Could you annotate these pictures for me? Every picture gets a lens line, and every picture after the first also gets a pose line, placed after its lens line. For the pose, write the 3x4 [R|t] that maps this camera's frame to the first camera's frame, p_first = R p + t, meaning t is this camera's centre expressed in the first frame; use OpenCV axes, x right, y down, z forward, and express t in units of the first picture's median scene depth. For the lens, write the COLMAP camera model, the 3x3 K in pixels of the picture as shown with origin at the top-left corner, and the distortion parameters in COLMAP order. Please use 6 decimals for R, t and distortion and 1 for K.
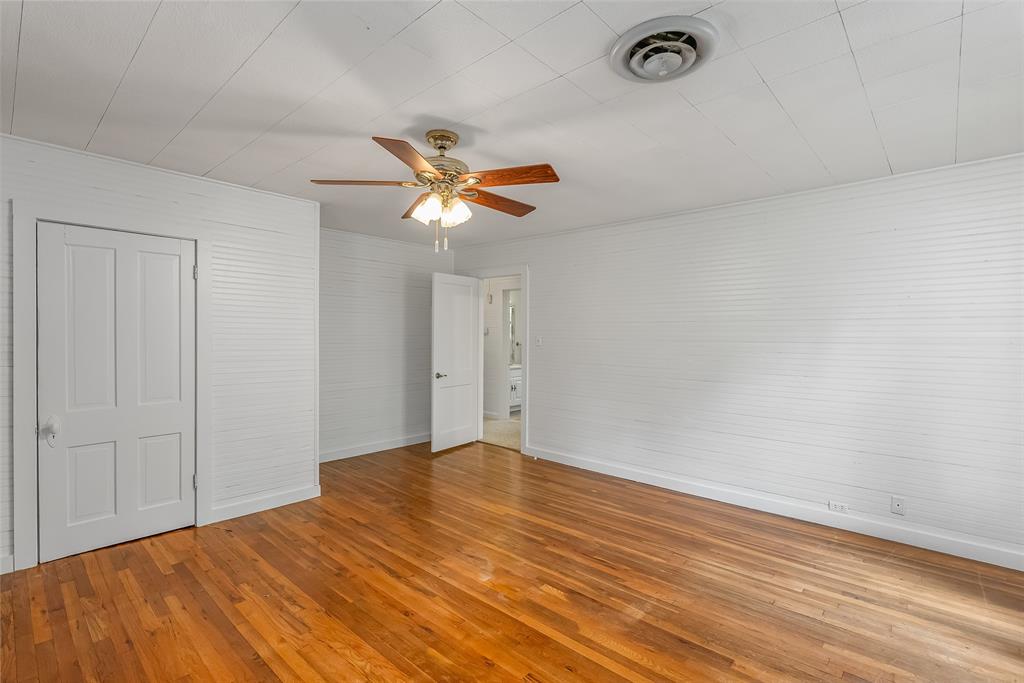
lens RADIAL K [[470.0, 0, 511.2], [0, 470.0, 340.5], [0, 0, 1]] dist [-0.002814, 0.000755]
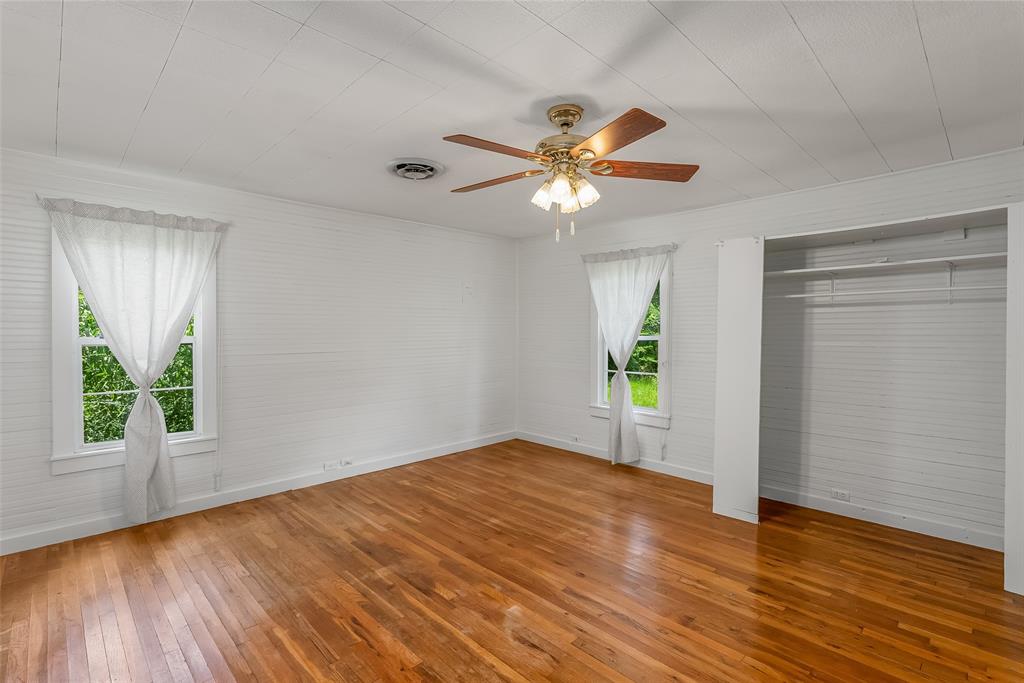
lens RADIAL K [[470.0, 0, 511.4], [0, 470.0, 338.9], [0, 0, 1]] dist [-0.002814, 0.000755]
pose [[-0.998411, -0.008622, 0.055690, -0.099257], [-0.007474, 0.999756, 0.020795, -0.013925], [-0.055856, 0.020346, -0.998232, 1.934516]]
